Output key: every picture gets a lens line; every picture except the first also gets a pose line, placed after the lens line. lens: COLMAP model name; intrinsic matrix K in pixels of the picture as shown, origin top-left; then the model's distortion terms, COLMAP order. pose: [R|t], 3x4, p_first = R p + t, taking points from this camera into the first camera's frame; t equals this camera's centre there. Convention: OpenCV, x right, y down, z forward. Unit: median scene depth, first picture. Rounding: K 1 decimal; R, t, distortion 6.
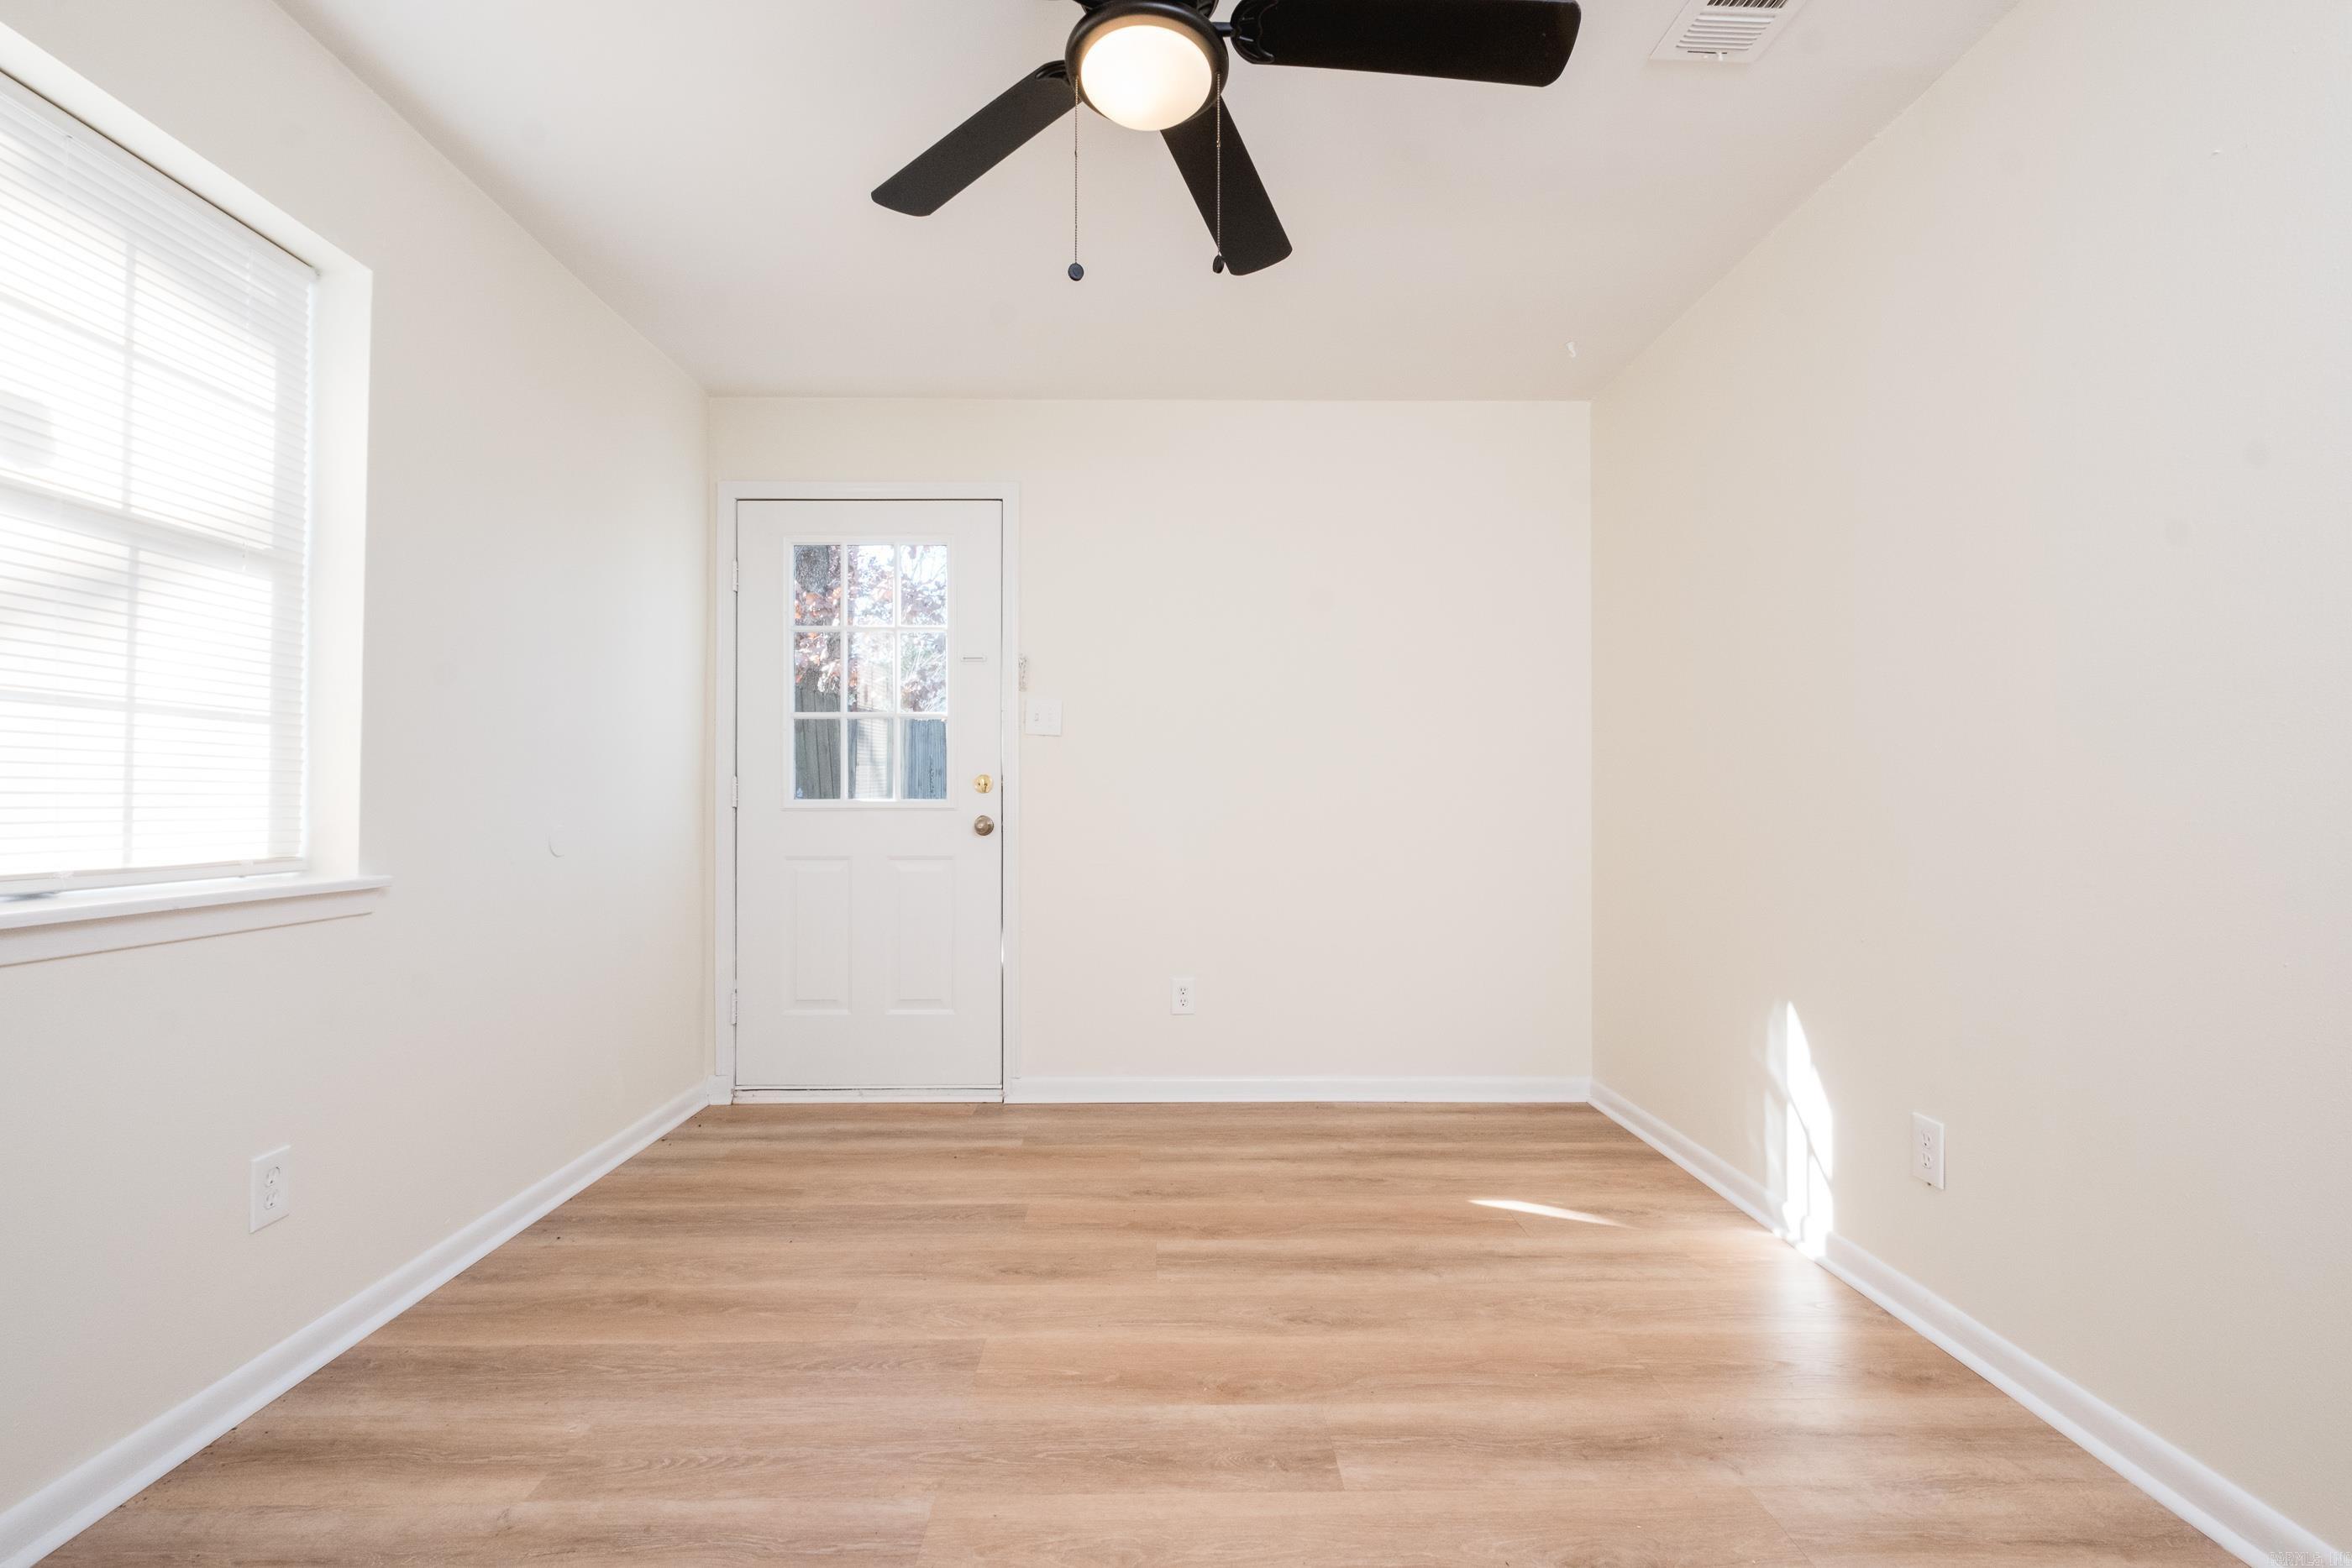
lens RADIAL K [[994.5, 0, 1174.3], [0, 994.5, 791.8], [0, 0, 1]] dist [0.012876, -0.009157]
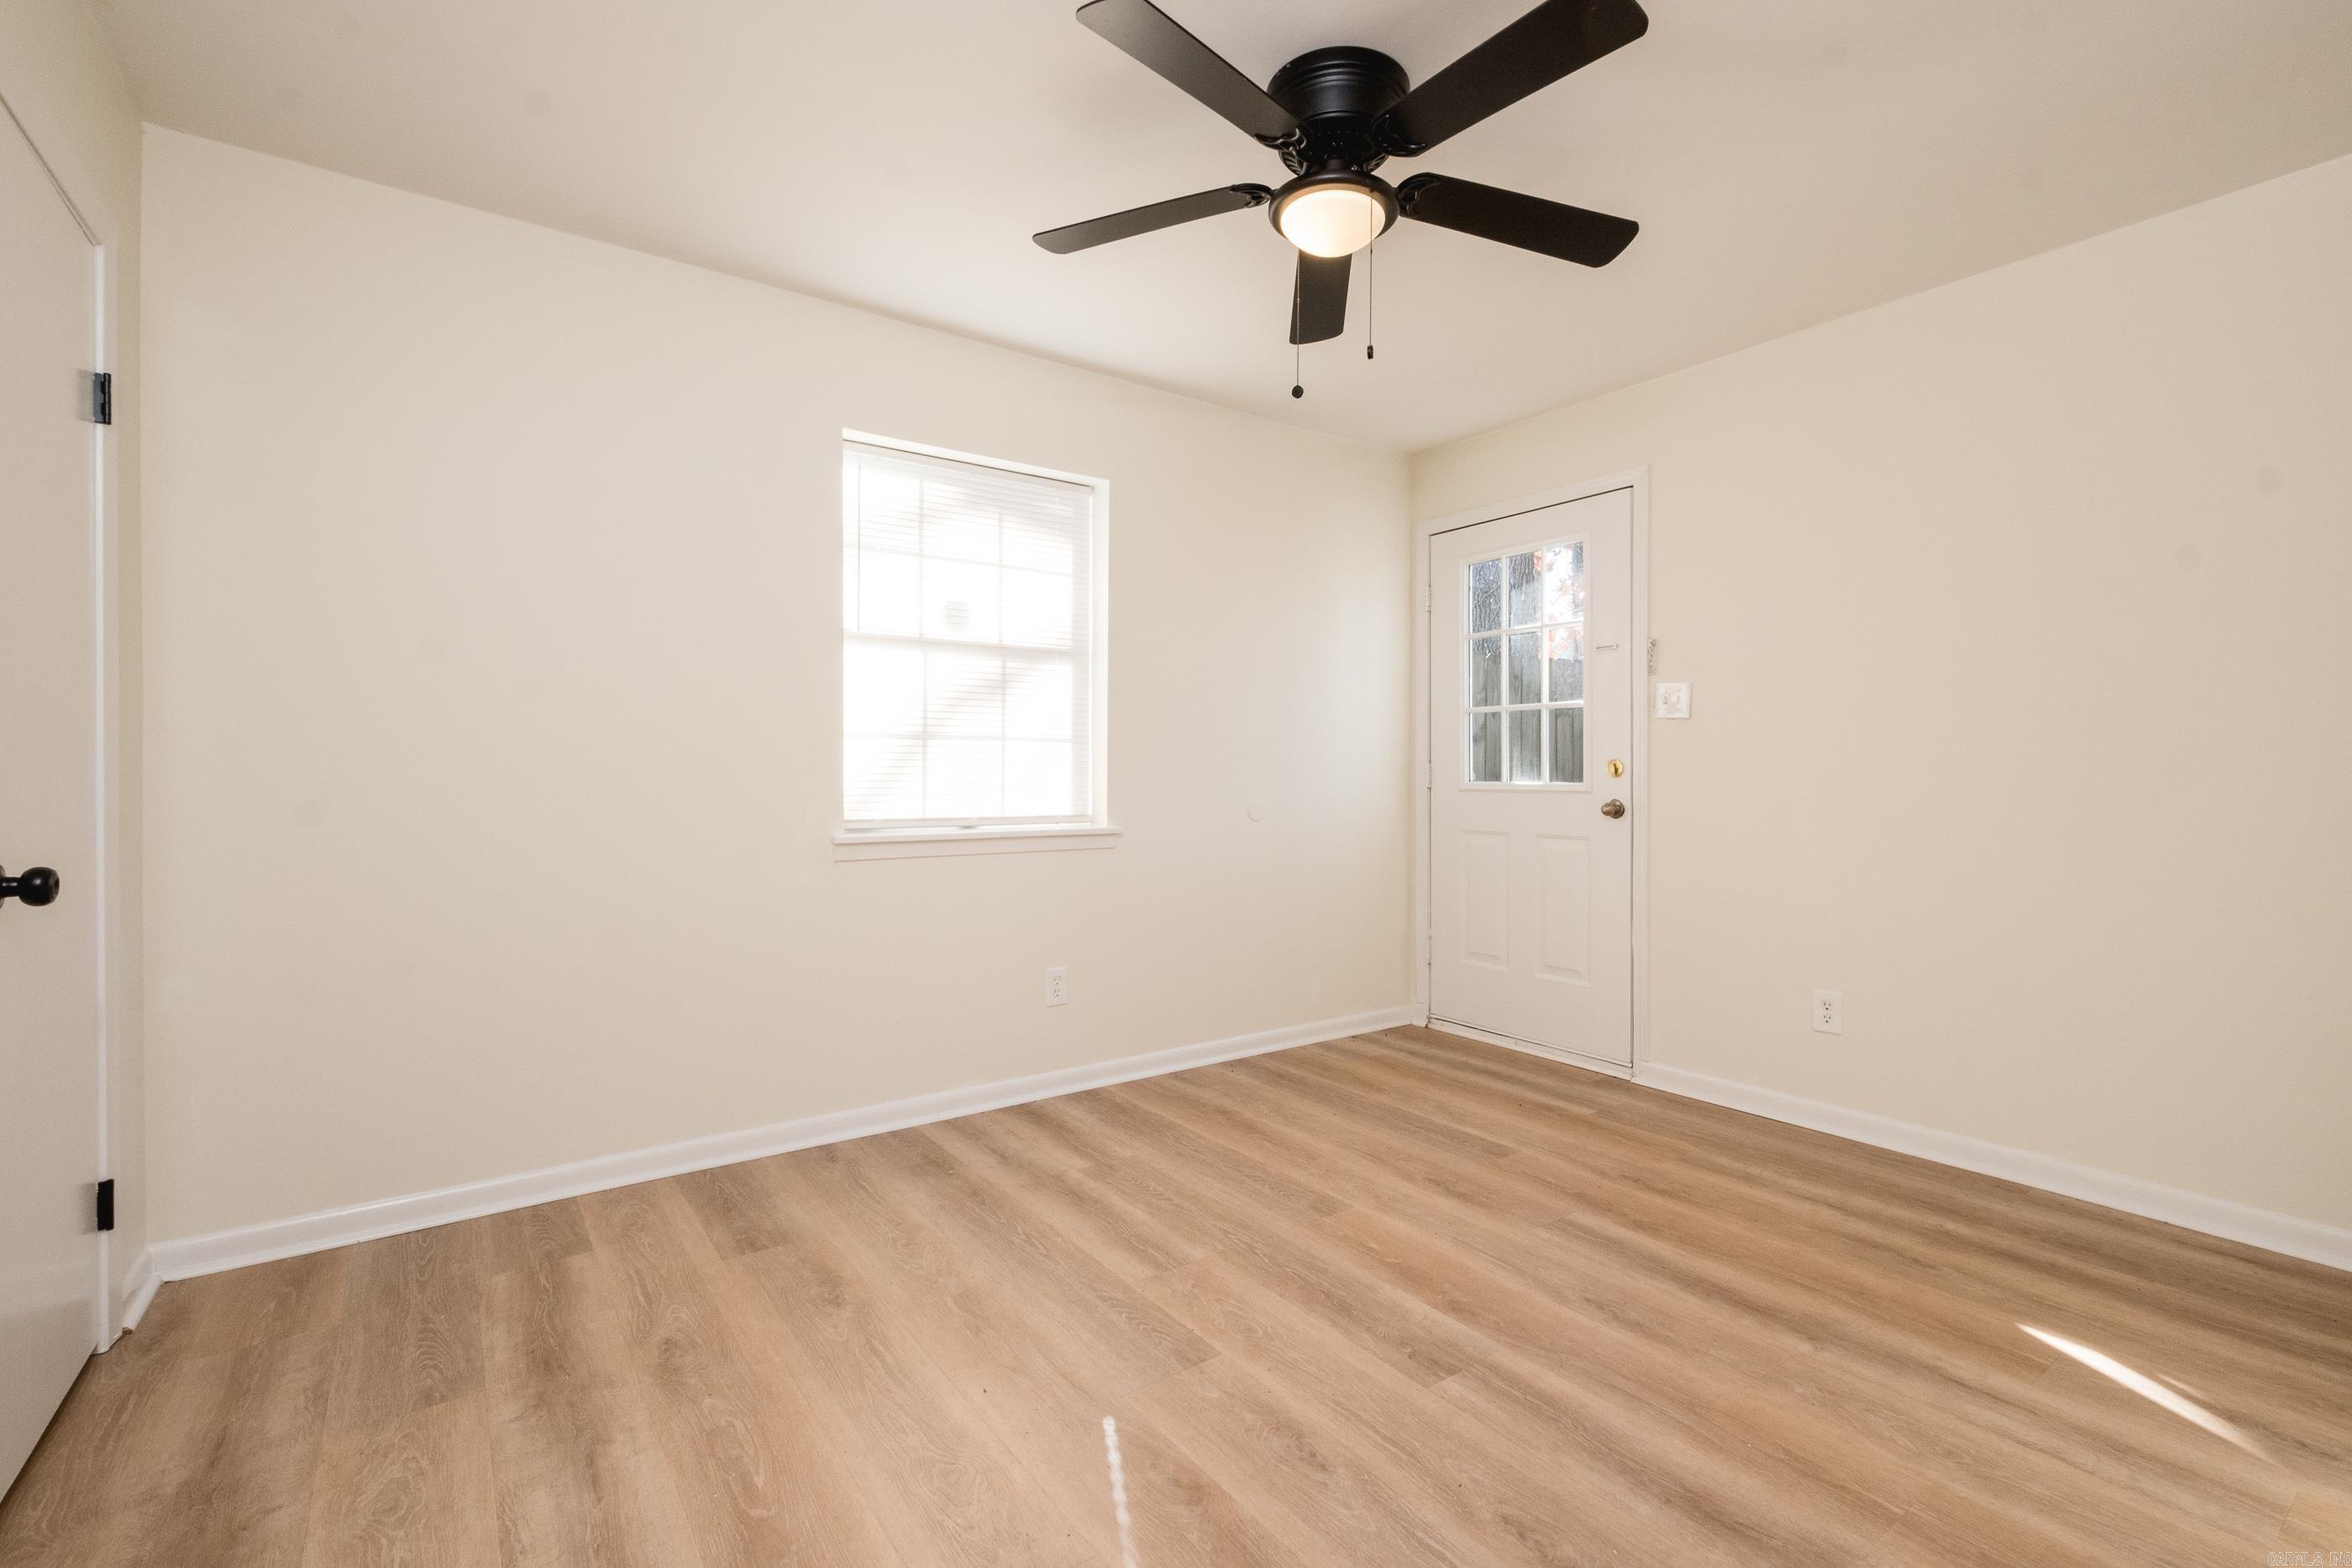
lens RADIAL K [[1035.9, 0, 1234.3], [0, 1035.9, 793.3], [0, 0, 1]] dist [0.000122, -0.001205]
pose [[0.592544, 0.018206, -0.805332, 0.637932], [0.004278, 0.999659, 0.025747, -0.016696], [0.805527, -0.018702, 0.592264, 0.074554]]
